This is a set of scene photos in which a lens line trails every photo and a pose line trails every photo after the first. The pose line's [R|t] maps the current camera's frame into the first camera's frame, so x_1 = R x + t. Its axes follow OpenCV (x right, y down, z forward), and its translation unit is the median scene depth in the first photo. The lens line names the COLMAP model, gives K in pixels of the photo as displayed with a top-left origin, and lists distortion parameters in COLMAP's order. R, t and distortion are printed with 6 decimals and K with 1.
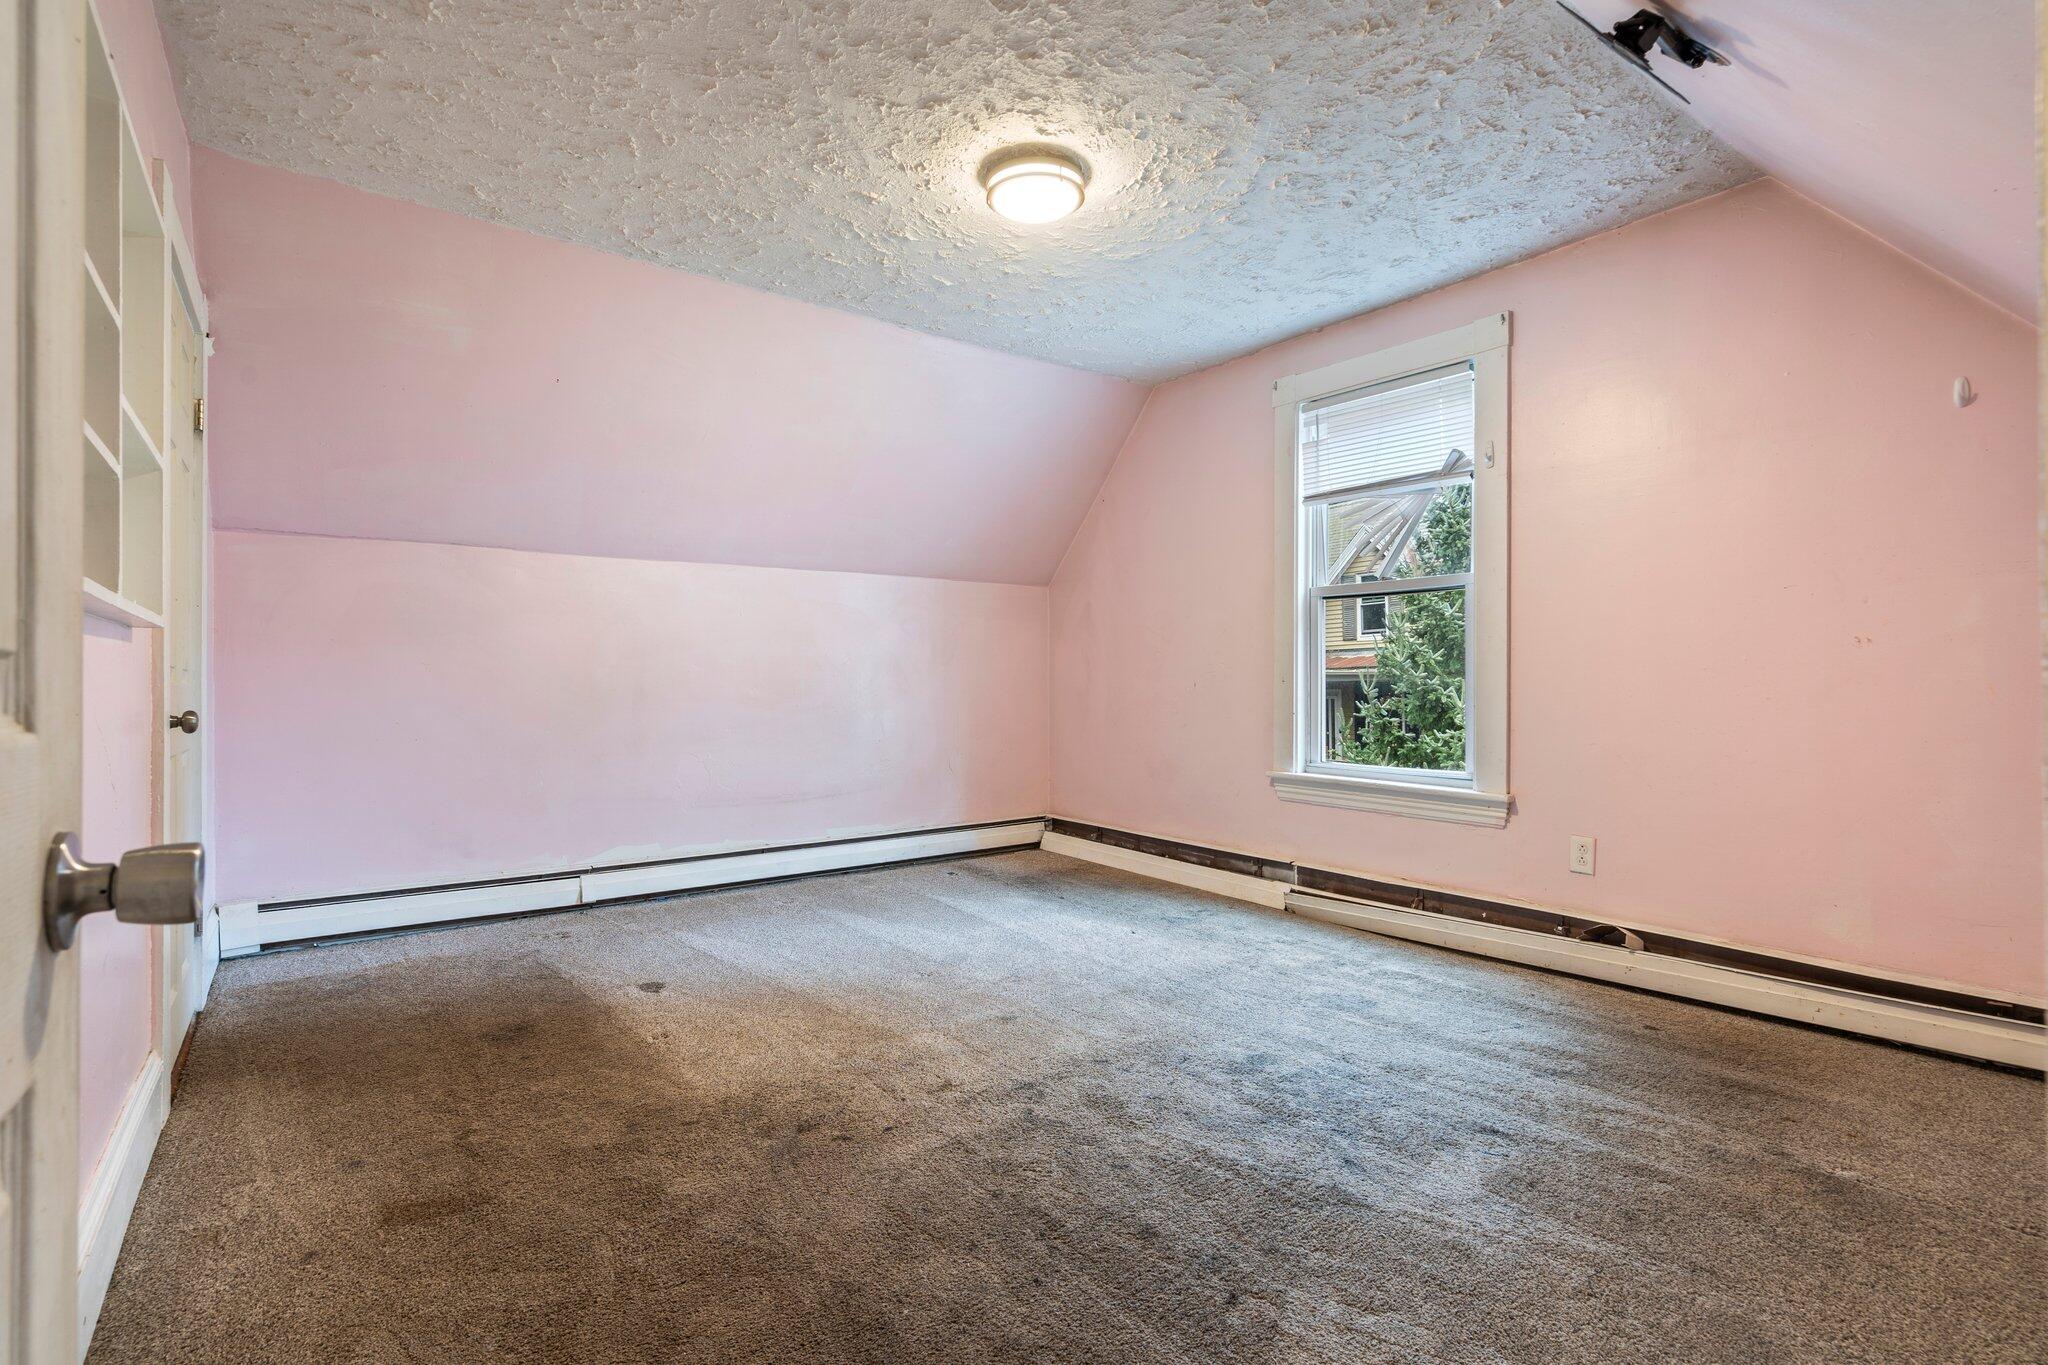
lens RADIAL K [[947.5, 0, 1025.4], [0, 947.5, 678.6], [0, 0, 1]] dist [-0.007077, 0.002452]
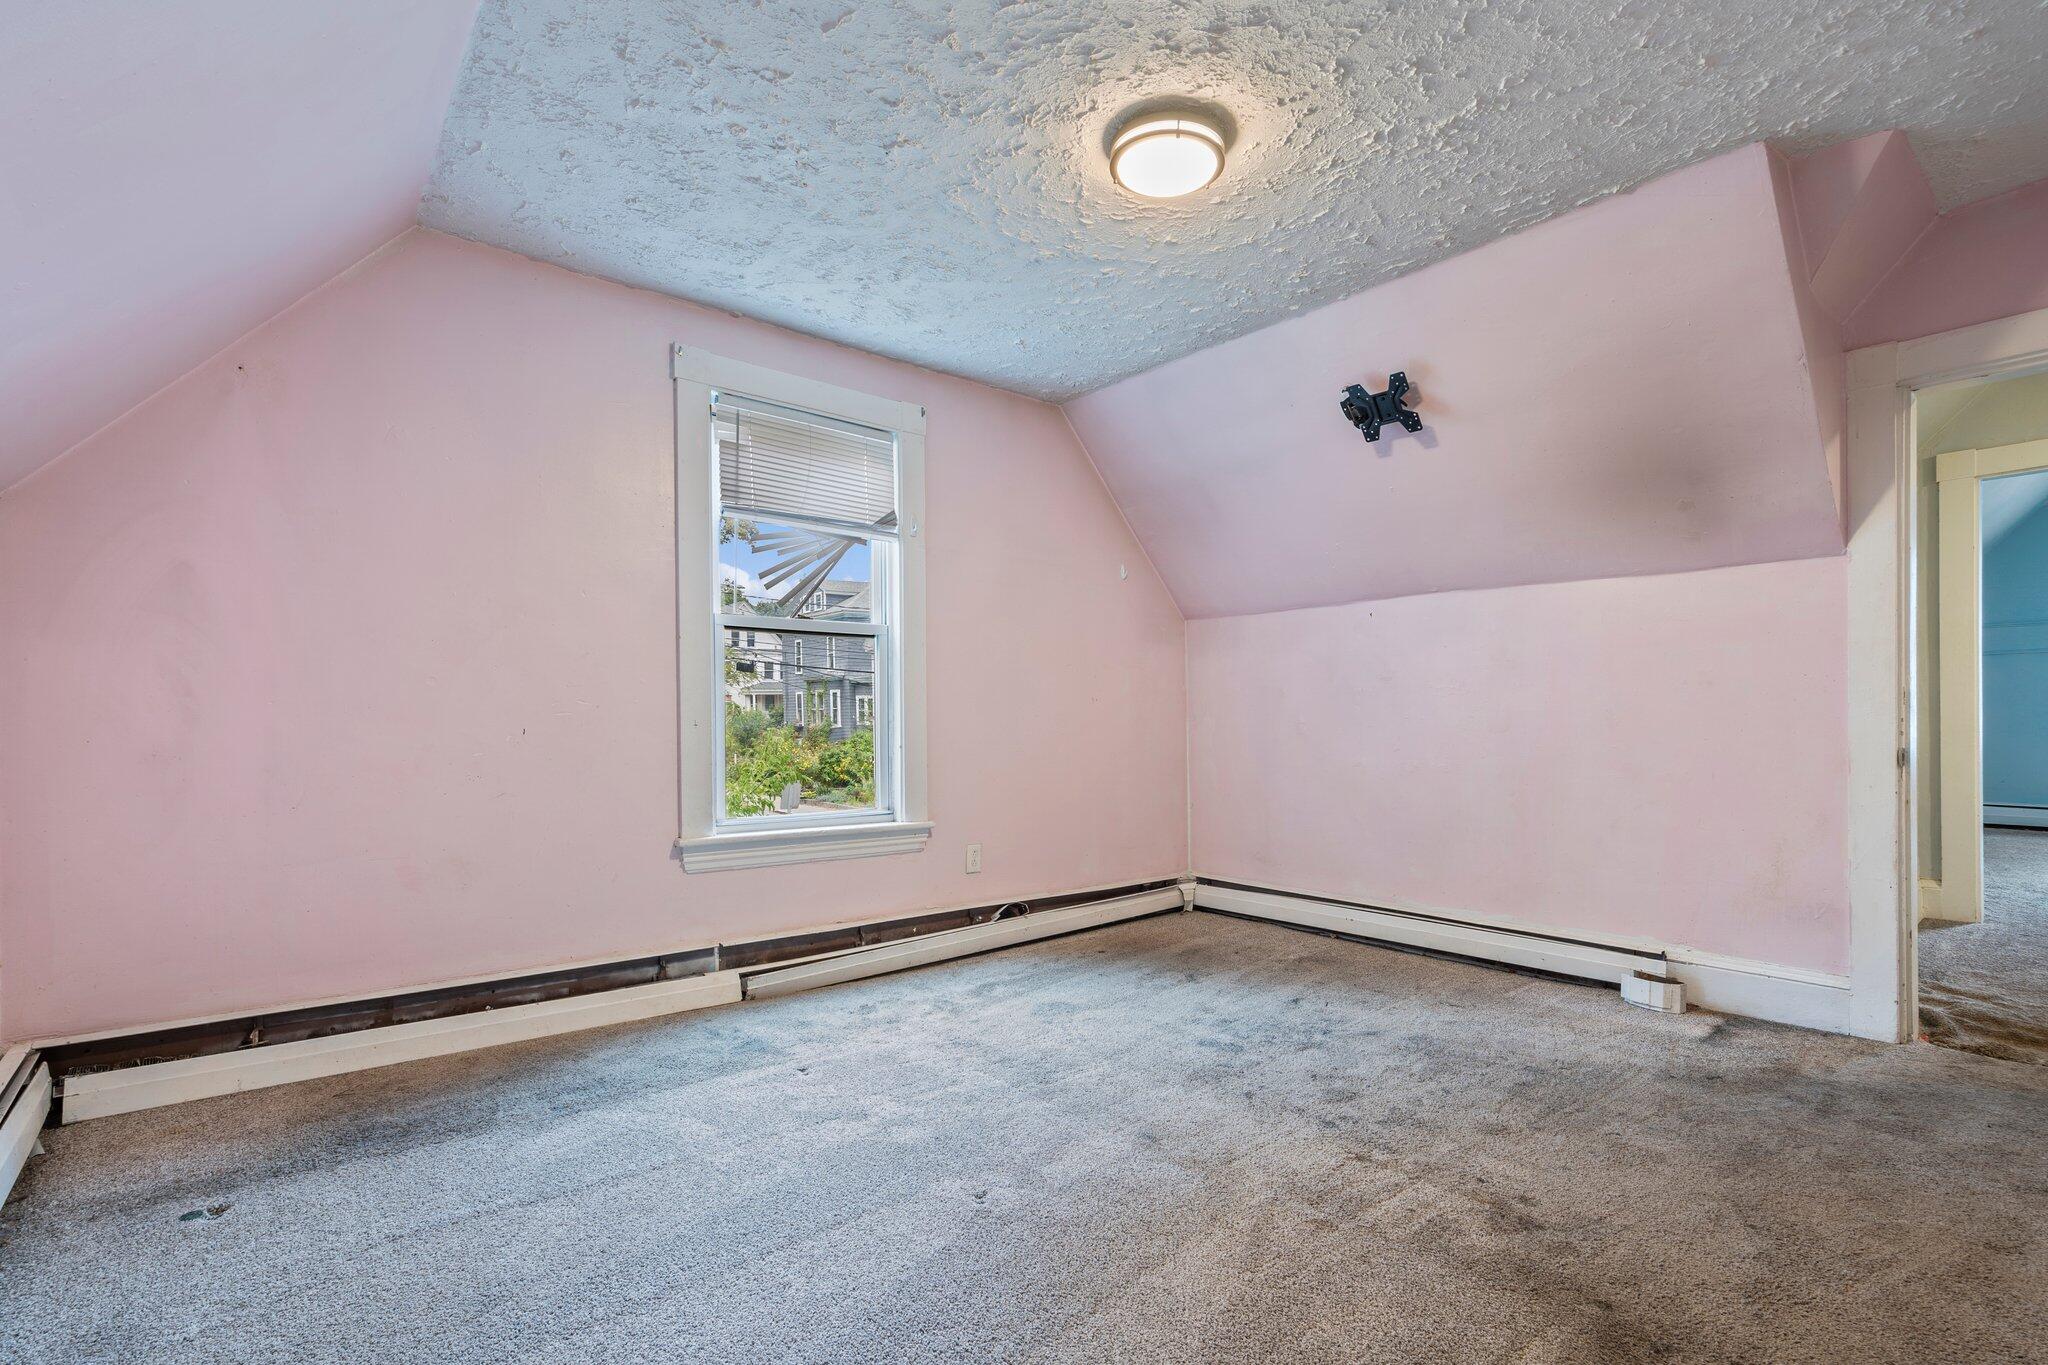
lens RADIAL K [[947.5, 0, 1043.2], [0, 947.5, 725.6], [0, 0, 1]] dist [-0.007077, 0.002452]
pose [[-0.045347, -0.002679, 0.998968, -0.686545], [0.001670, 0.999995, 0.002757, 0.001677], [-0.998970, 0.001794, -0.045342, 0.935493]]
